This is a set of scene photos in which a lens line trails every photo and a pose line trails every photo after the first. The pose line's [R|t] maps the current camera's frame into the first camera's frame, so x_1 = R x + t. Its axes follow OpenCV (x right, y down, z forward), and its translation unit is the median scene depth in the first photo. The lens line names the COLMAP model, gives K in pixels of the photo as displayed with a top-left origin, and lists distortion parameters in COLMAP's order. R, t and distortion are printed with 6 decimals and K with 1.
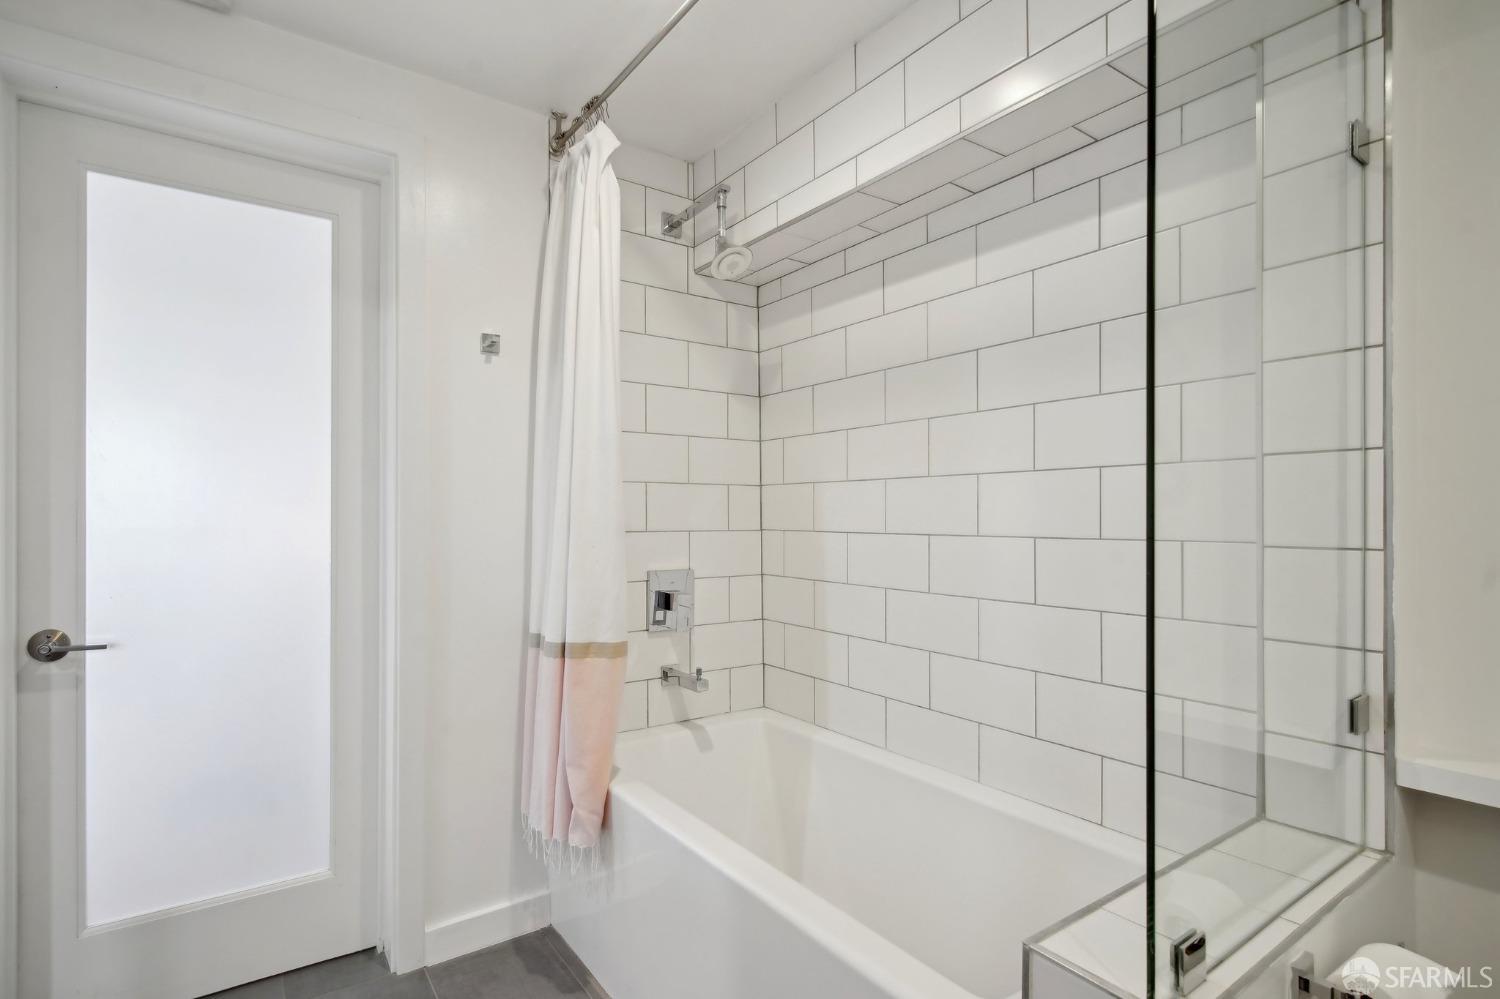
lens RADIAL K [[733.7, 0, 738.3], [0, 733.7, 511.2], [0, 0, 1]] dist [0.001553, 0.000335]
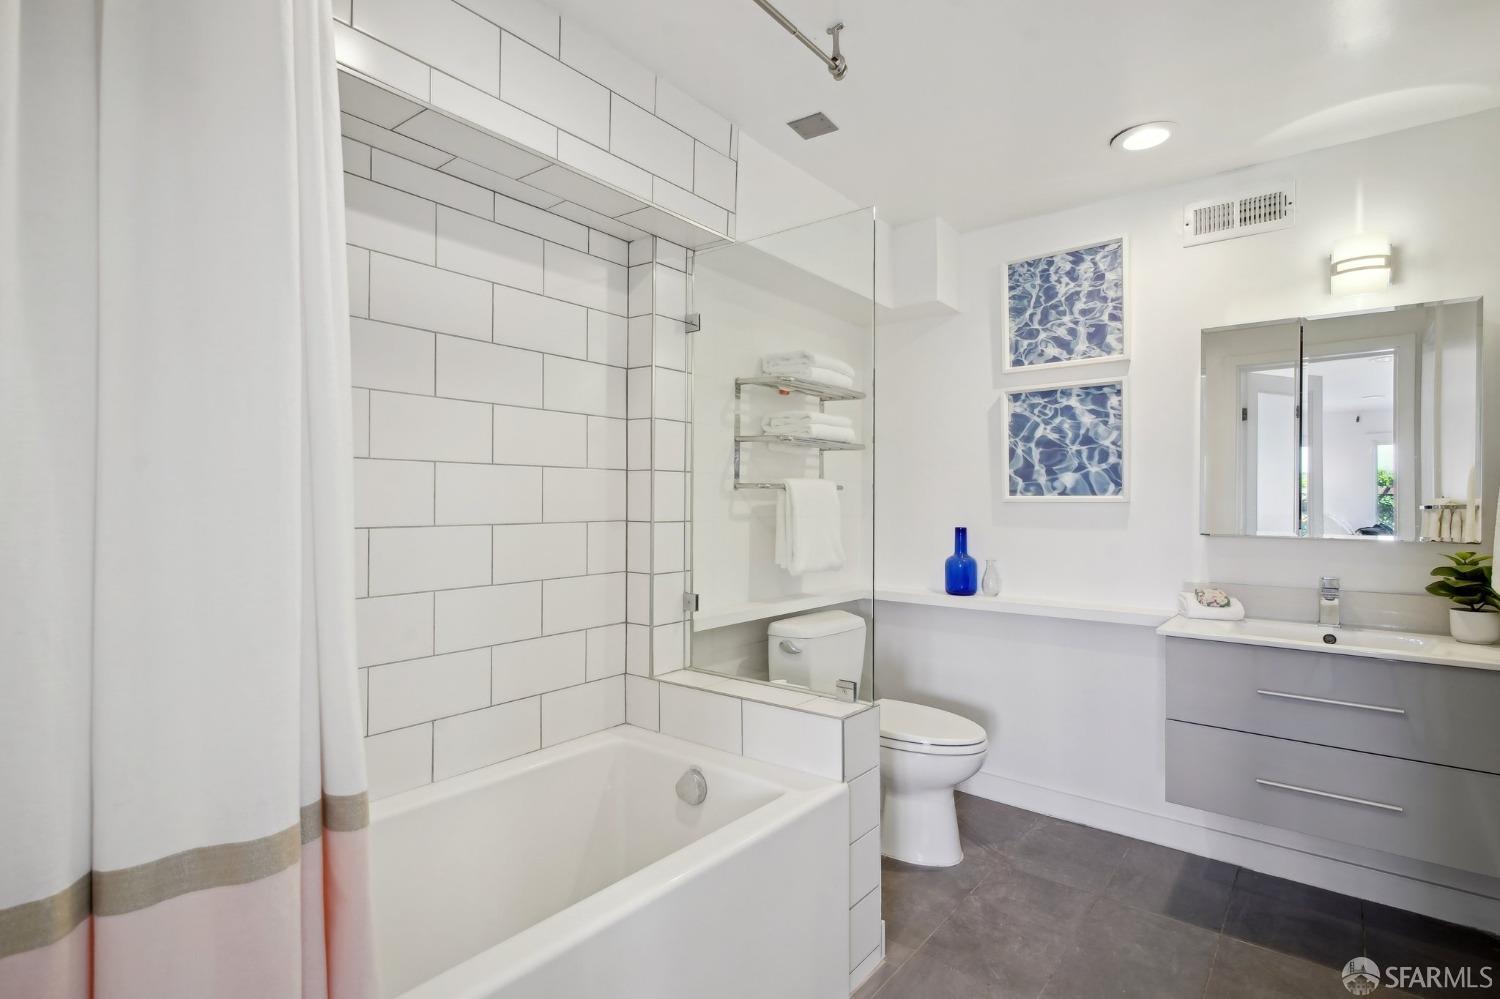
lens RADIAL K [[733.7, 0, 738.3], [0, 733.7, 511.2], [0, 0, 1]] dist [0.001553, 0.000335]
pose [[-0.264256, 0.000010, 0.964452, -0.756682], [0.006285, 0.999979, 0.001712, 0.016081], [-0.964432, 0.006514, -0.264251, 0.932159]]
